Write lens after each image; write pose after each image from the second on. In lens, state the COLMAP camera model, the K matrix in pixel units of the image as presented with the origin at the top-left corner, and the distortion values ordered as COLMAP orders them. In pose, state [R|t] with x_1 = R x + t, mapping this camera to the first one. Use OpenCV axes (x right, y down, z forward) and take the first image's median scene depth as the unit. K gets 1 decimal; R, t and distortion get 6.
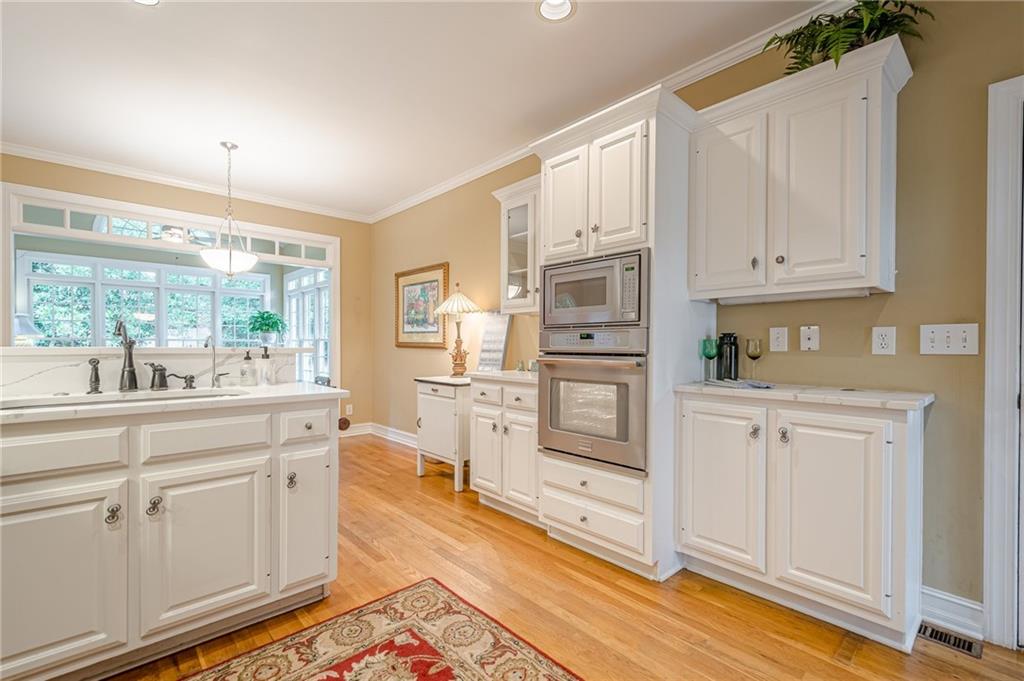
lens RADIAL K [[455.0, 0, 509.3], [0, 455.0, 347.4], [0, 0, 1]] dist [0.014579, -0.000852]
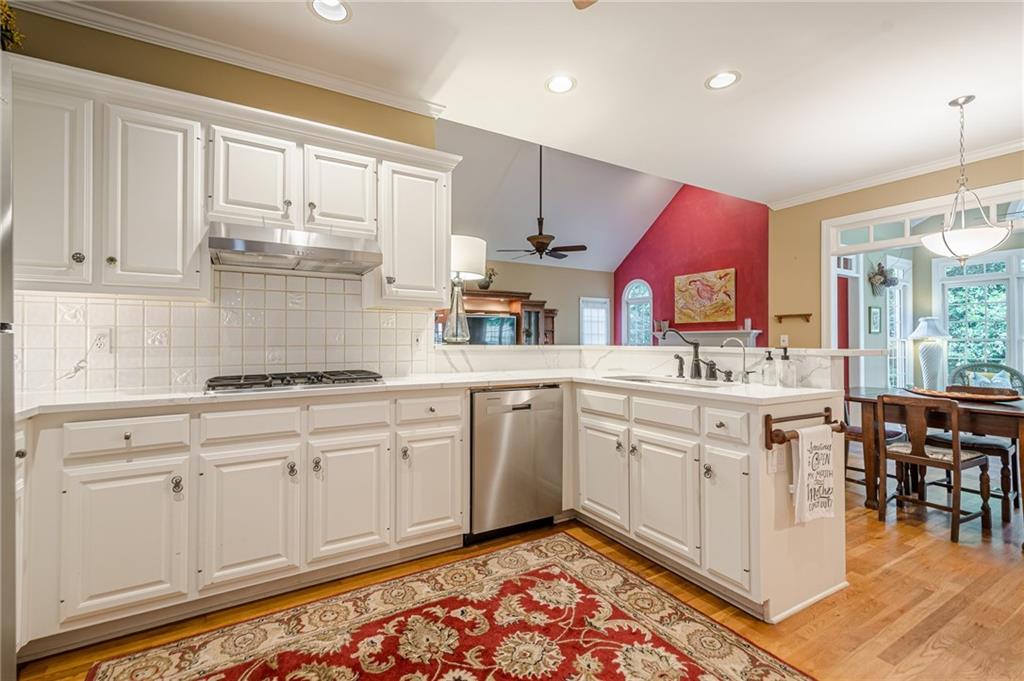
lens RADIAL K [[455.0, 0, 505.5], [0, 455.0, 336.1], [0, 0, 1]] dist [0.014579, -0.000852]
pose [[-0.200214, -0.014414, -0.979646, 0.548102], [-0.012313, 0.999850, -0.012195, -0.007813], [0.979675, 0.009621, -0.200362, 0.597803]]
